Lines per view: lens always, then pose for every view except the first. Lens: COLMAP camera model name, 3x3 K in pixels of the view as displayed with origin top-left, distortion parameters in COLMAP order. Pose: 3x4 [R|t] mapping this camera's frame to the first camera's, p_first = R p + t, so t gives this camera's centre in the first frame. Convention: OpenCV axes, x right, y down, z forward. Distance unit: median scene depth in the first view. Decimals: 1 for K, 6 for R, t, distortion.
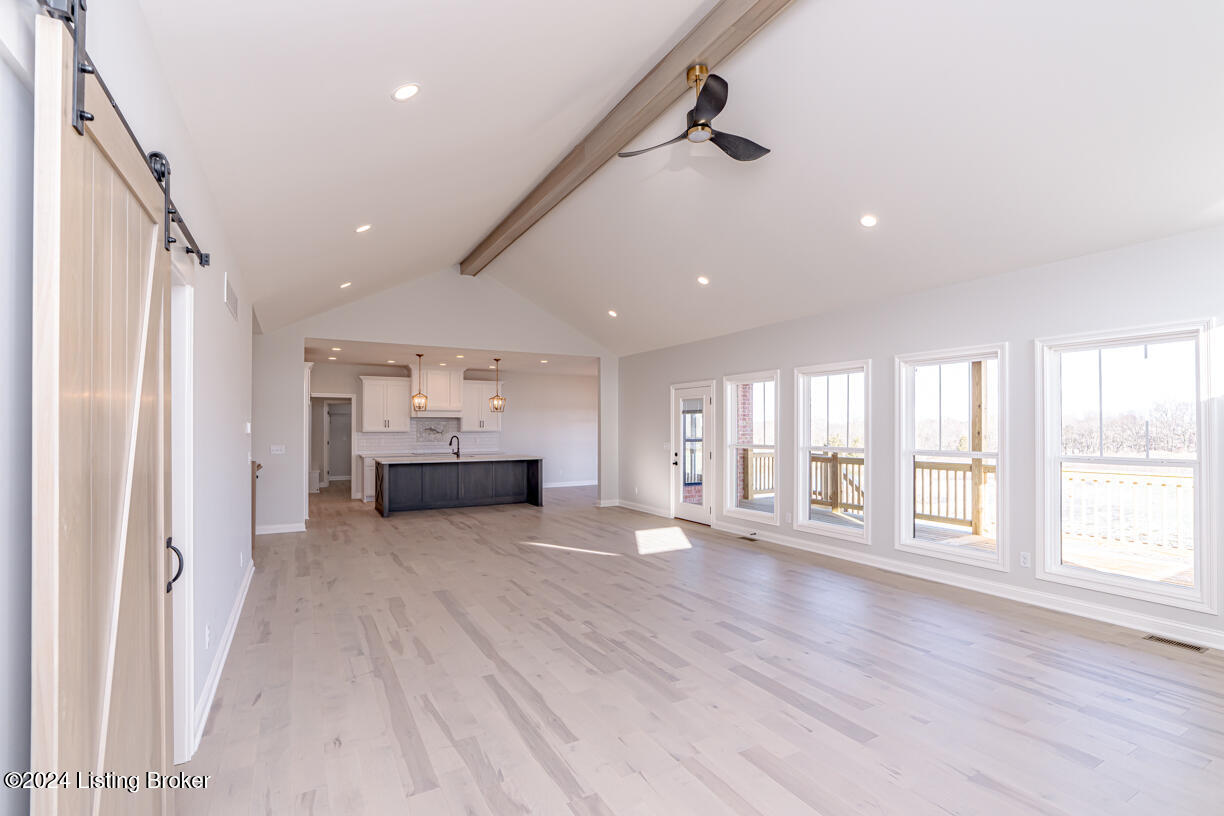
lens RADIAL K [[575.4, 0, 613.1], [0, 575.4, 433.2], [0, 0, 1]] dist [-0.000172, 0.000009]
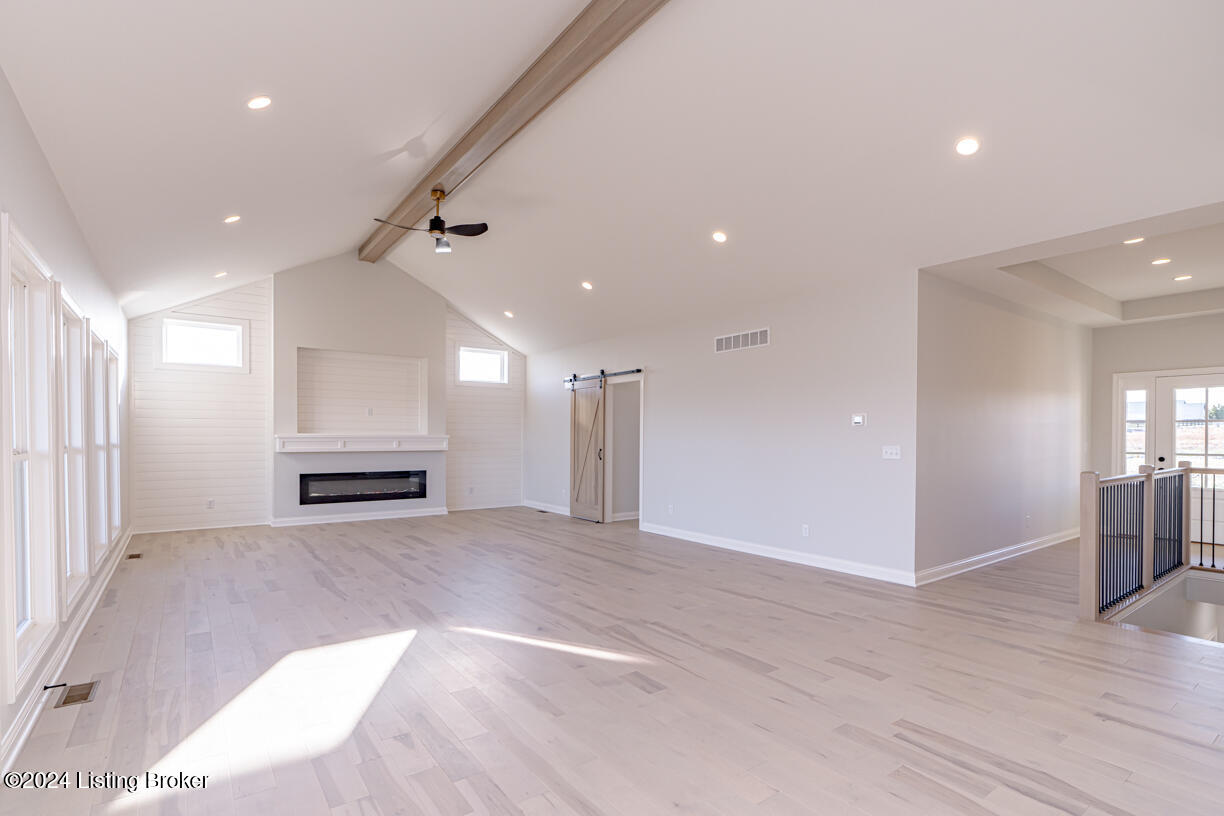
lens RADIAL K [[575.4, 0, 613.1], [0, 575.4, 433.2], [0, 0, 1]] dist [-0.000172, 0.000009]
pose [[-0.992327, 0.001590, -0.123635, -0.101281], [0.001510, 0.999999, 0.000742, 0.016553], [0.123636, 0.000550, -0.992328, 2.033252]]
